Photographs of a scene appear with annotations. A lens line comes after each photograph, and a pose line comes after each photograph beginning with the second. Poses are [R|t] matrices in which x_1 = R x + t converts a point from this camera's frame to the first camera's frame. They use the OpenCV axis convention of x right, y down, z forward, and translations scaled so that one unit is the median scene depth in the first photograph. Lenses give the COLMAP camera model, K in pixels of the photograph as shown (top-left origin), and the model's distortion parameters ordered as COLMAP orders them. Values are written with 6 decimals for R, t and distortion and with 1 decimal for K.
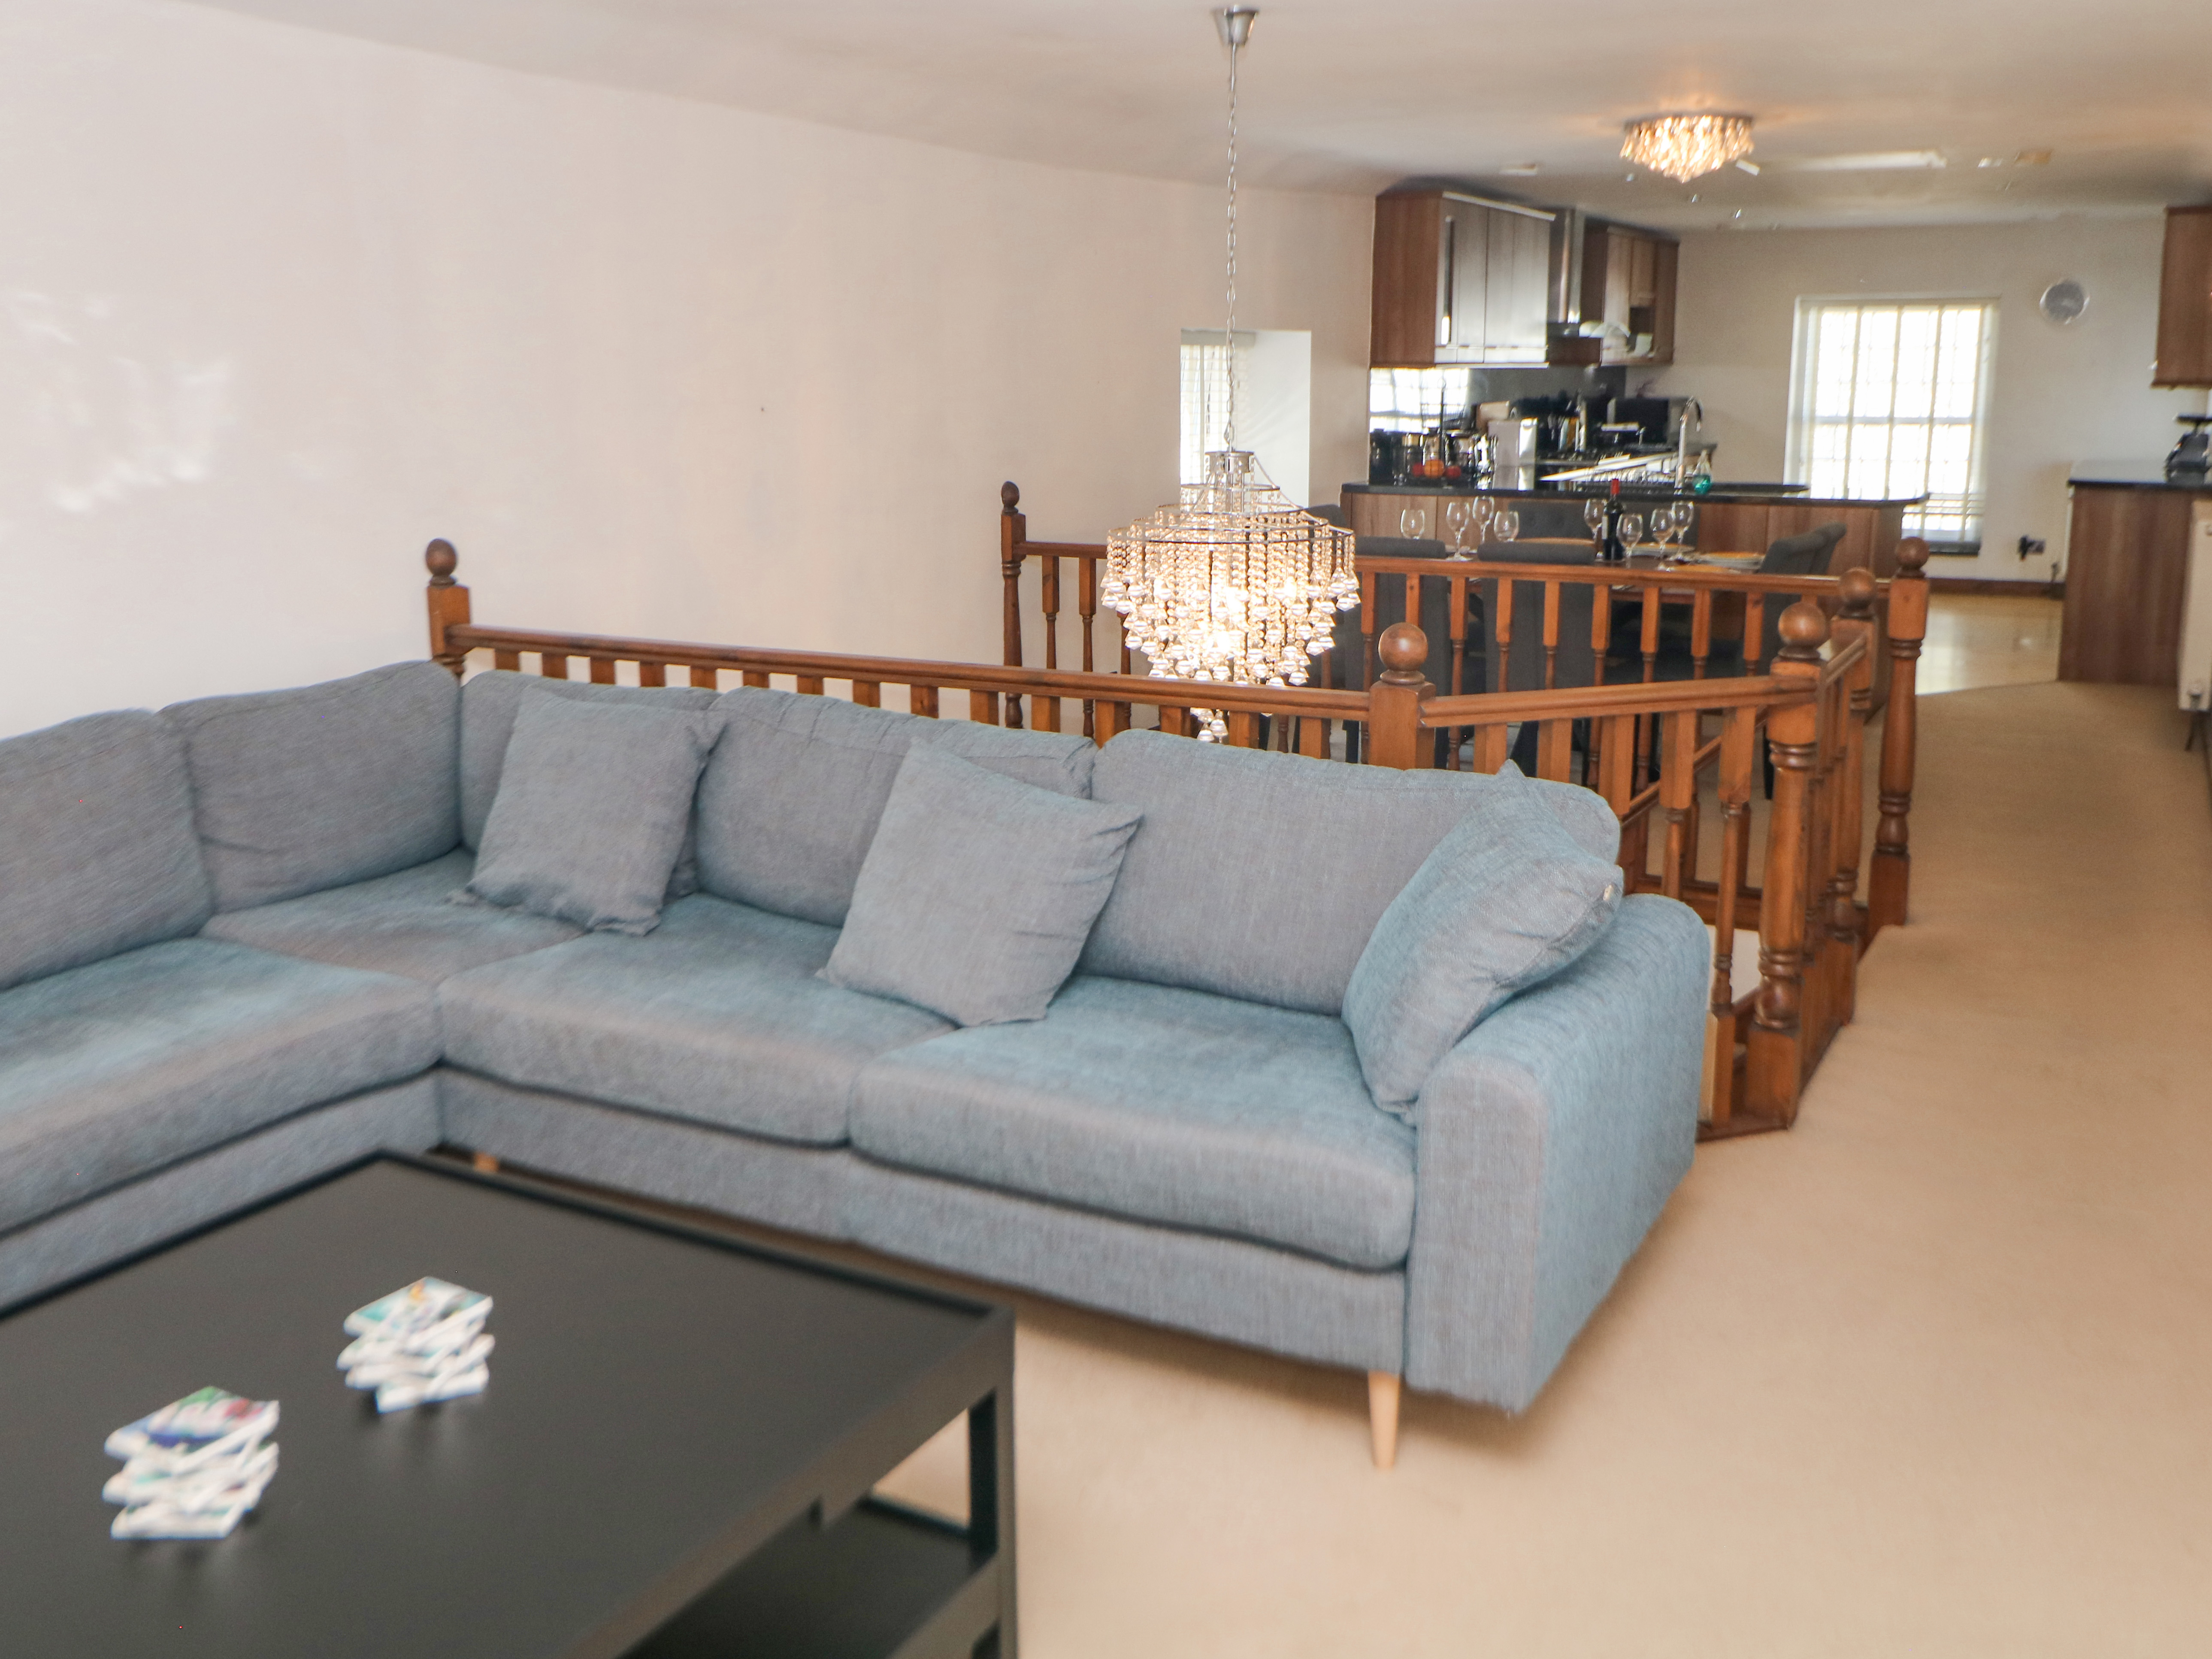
lens RADIAL K [[1931.4, 0, 1145.0], [0, 1931.4, 778.9], [0, 0, 1]] dist [0.000779, -0.002049]
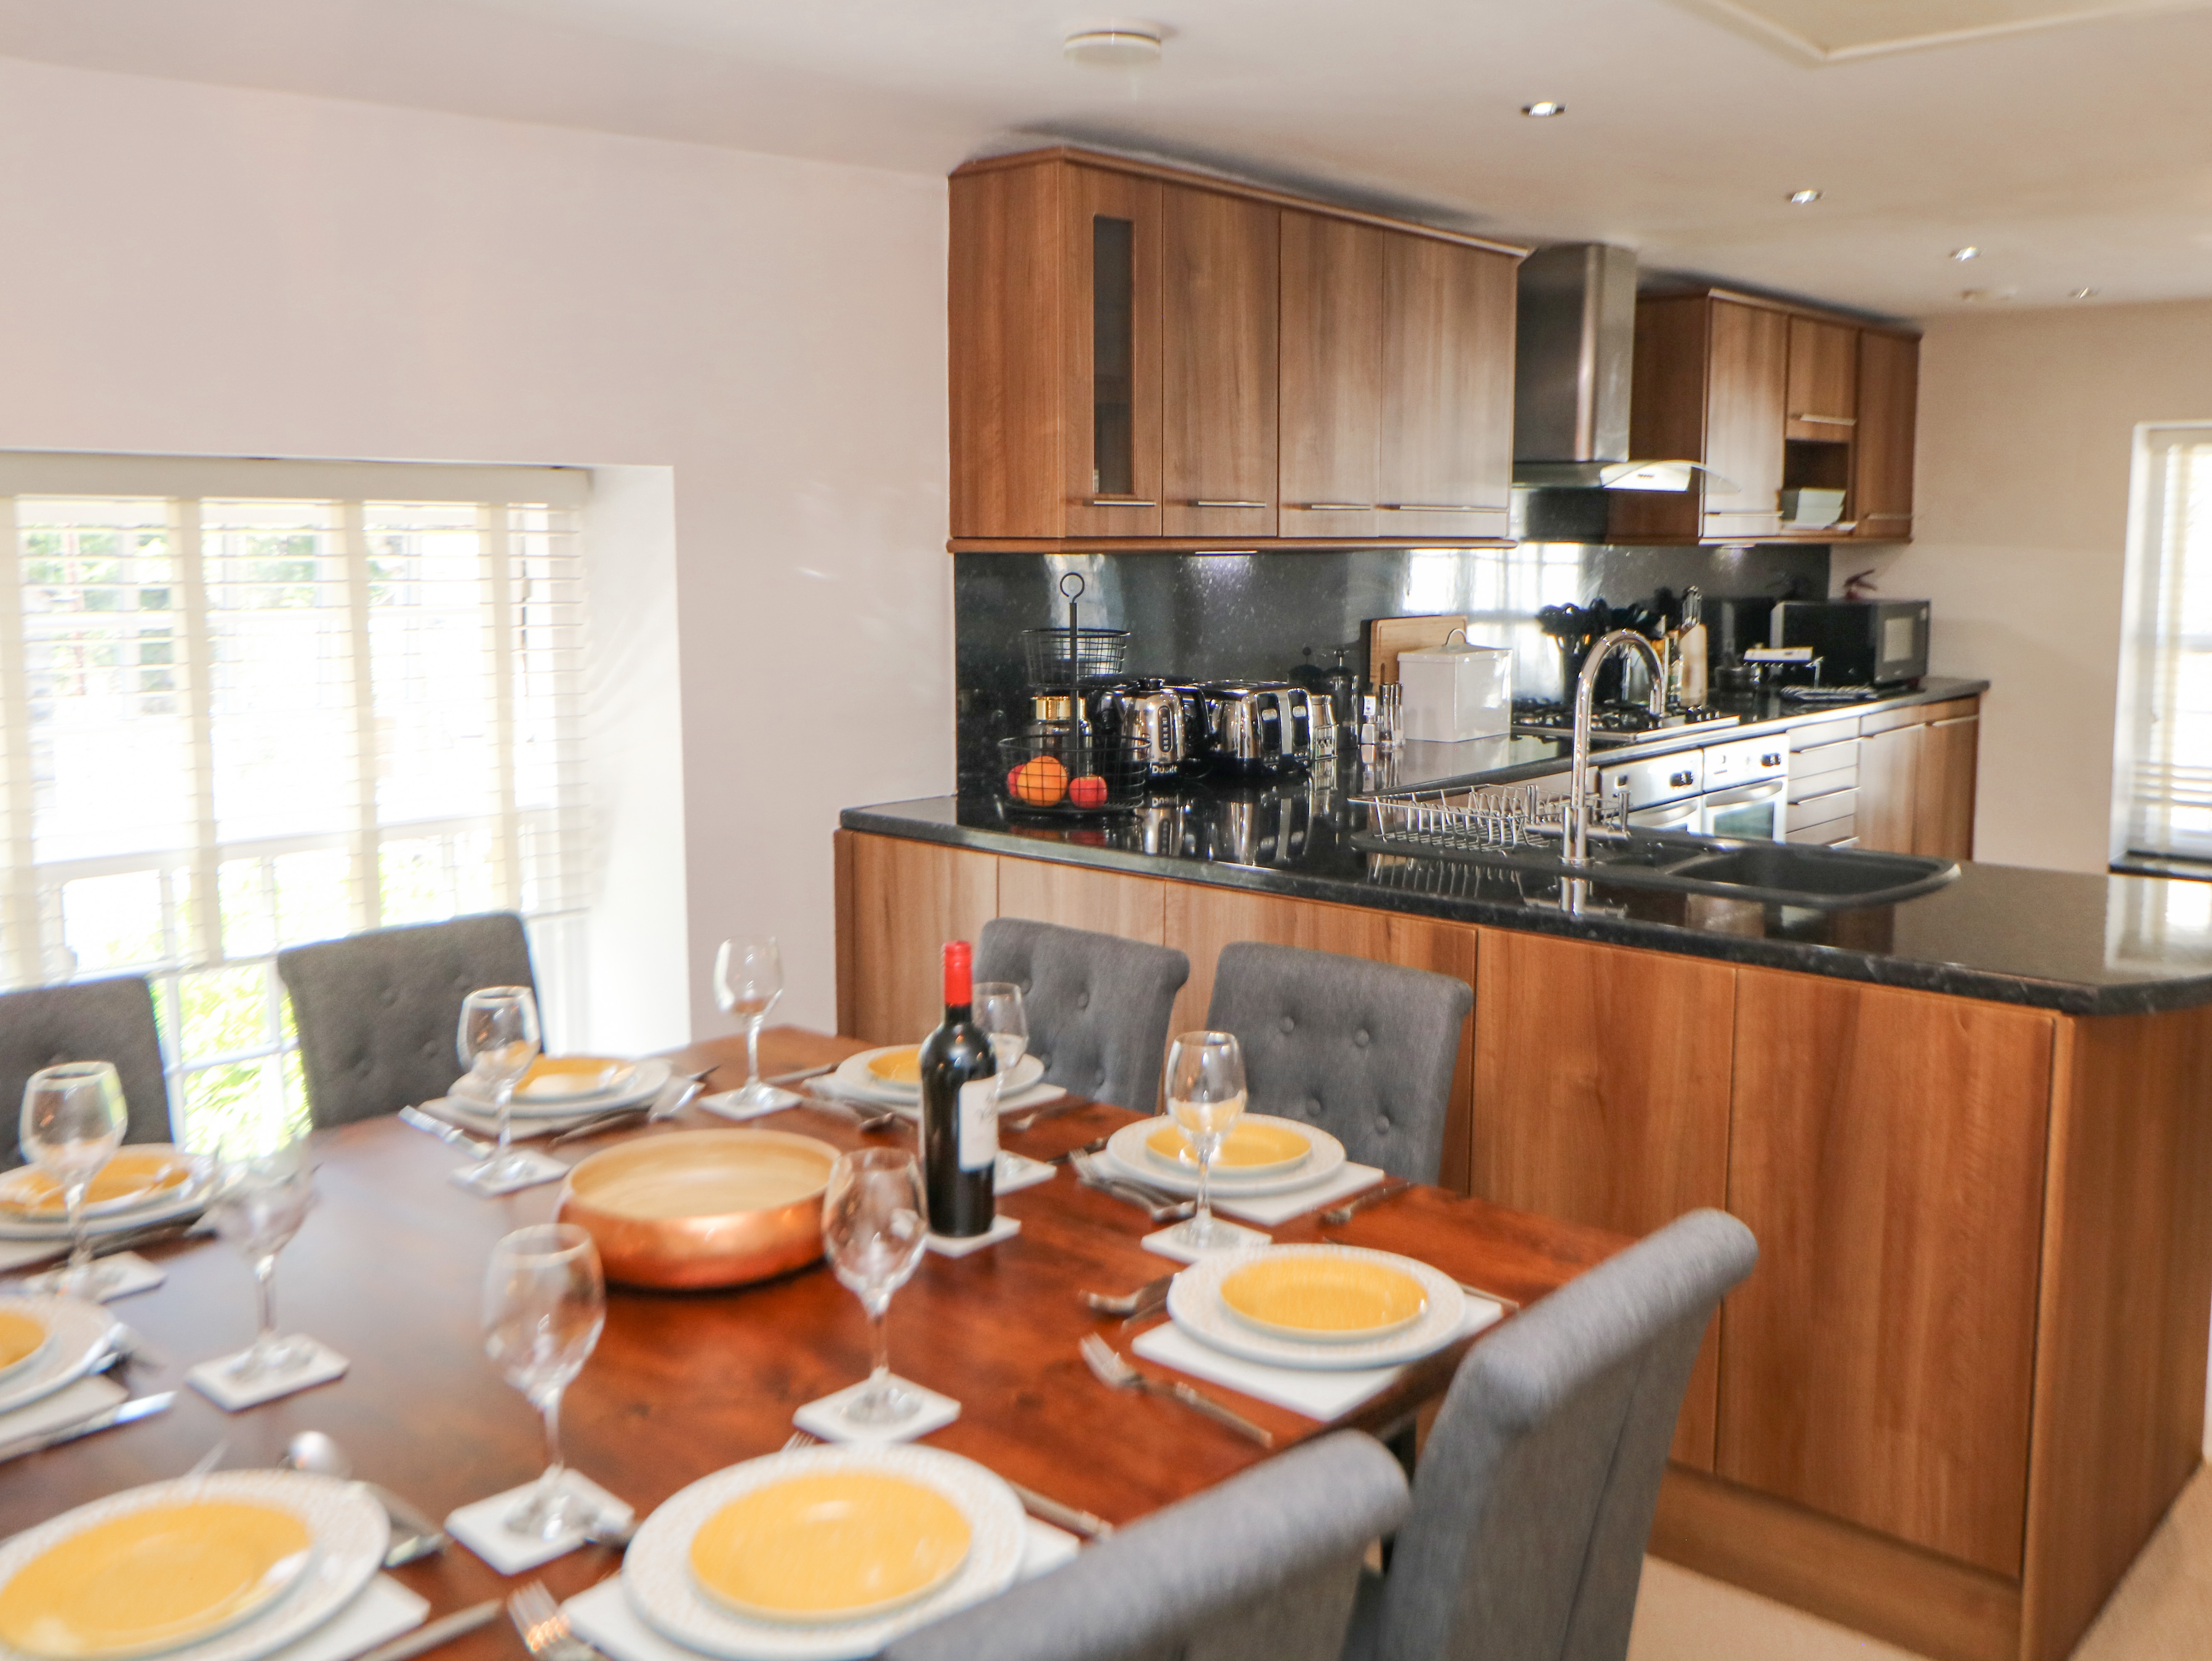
lens RADIAL K [[1931.6, 0, 1145.0], [0, 1931.6, 779.9], [0, 0, 1]] dist [0.000779, -0.002049]
pose [[0.973649, 0.026952, -0.226454, 0.195505], [-0.047168, 0.995320, -0.084343, -0.091271], [0.223120, 0.092802, 0.970363, 0.426179]]
